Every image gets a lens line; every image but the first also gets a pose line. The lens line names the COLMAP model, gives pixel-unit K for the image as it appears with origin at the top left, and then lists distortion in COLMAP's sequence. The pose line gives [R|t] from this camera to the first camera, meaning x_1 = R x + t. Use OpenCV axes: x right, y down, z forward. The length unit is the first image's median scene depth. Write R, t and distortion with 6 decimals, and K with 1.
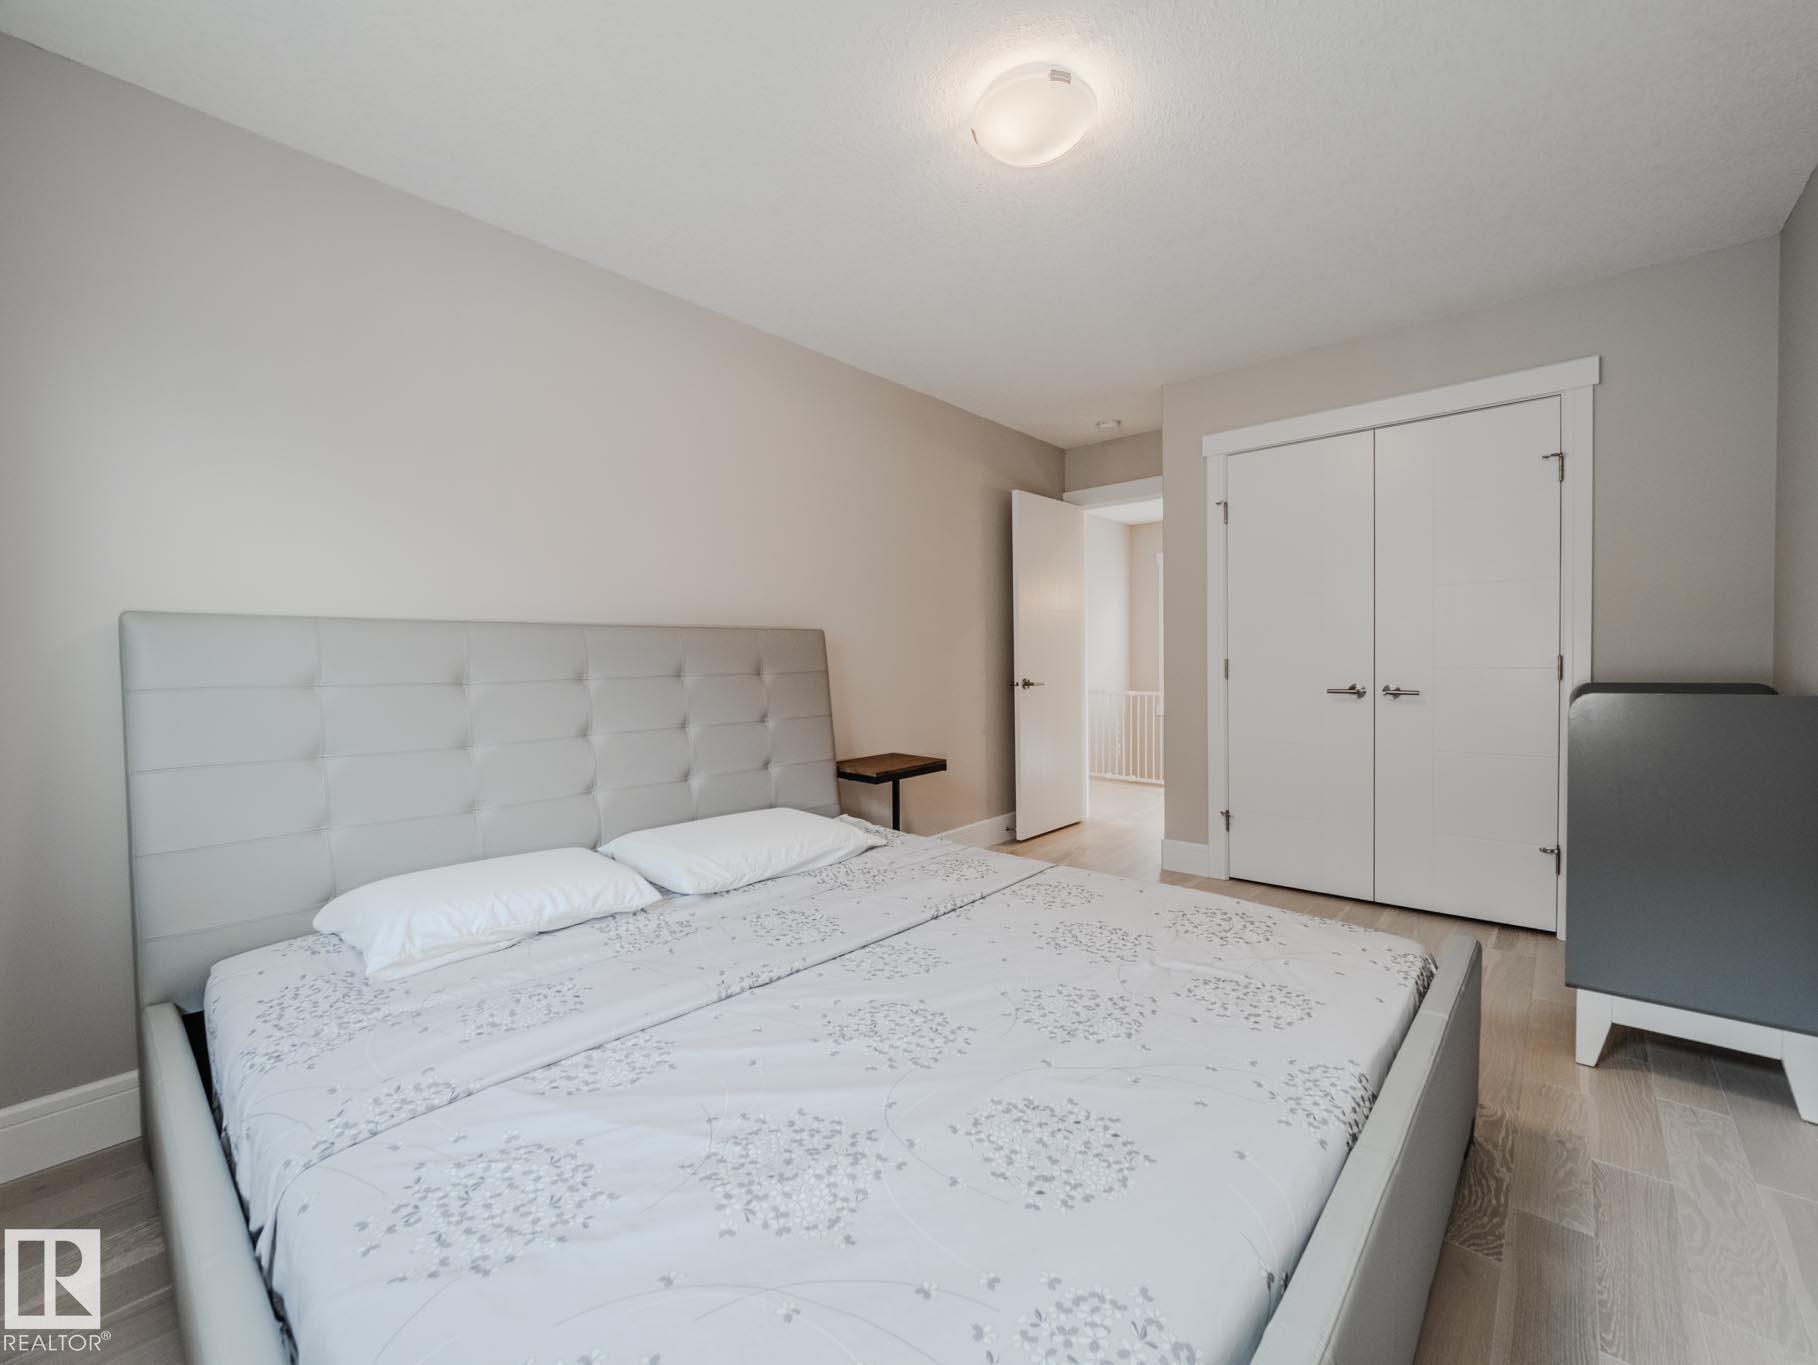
lens RADIAL K [[754.3, 0, 908.4], [0, 754.3, 676.2], [0, 0, 1]] dist [-0.002215, 0.000020]
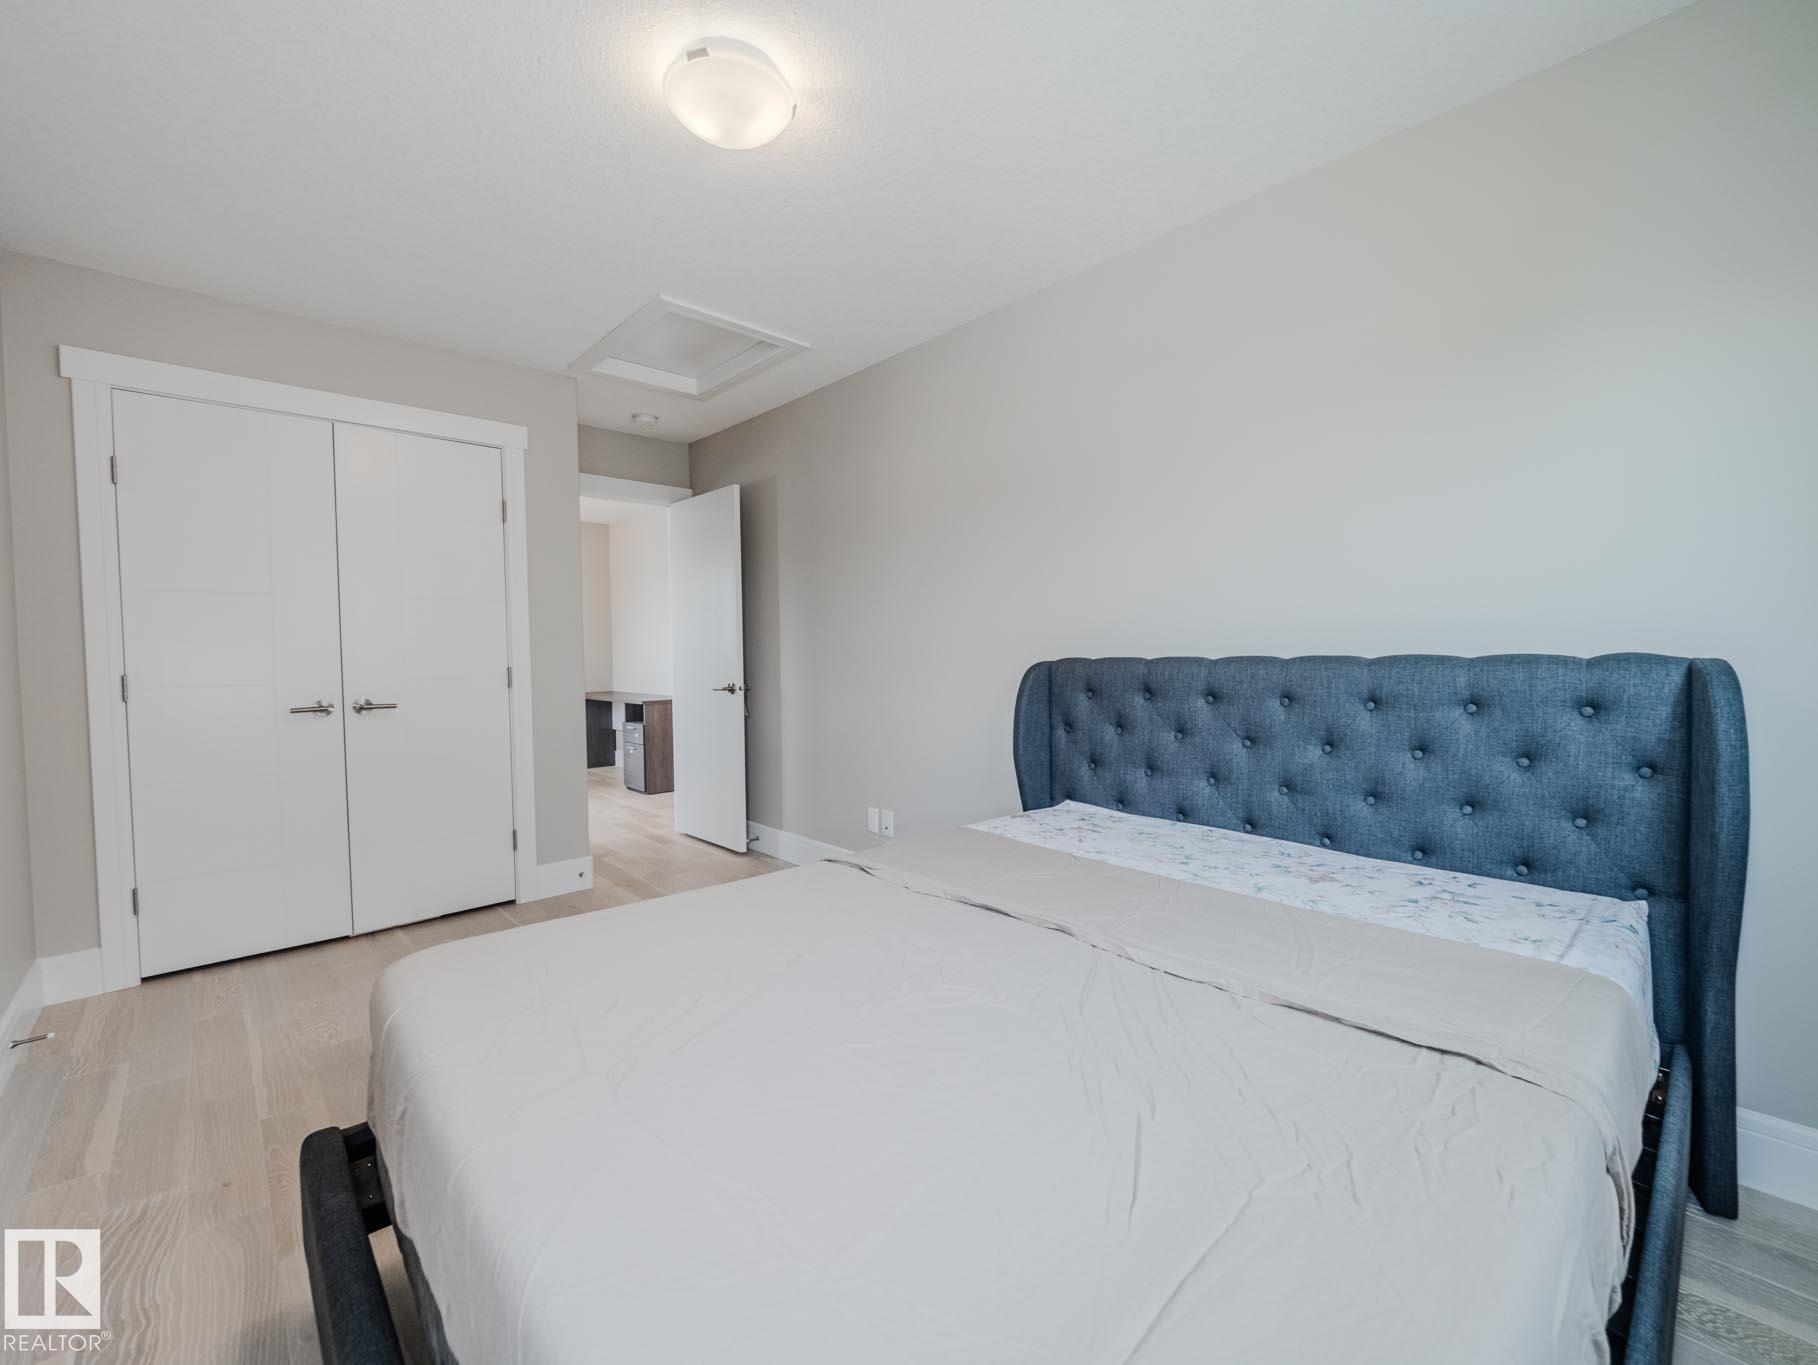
lens RADIAL K [[754.3, 0, 908.4], [0, 754.3, 676.2], [0, 0, 1]] dist [-0.002215, 0.000020]
pose [[0.125232, -0.013397, 0.992037, -0.207826], [0.037222, 0.999268, 0.008796, -0.000754], [-0.991429, 0.035824, 0.125639, 0.195309]]
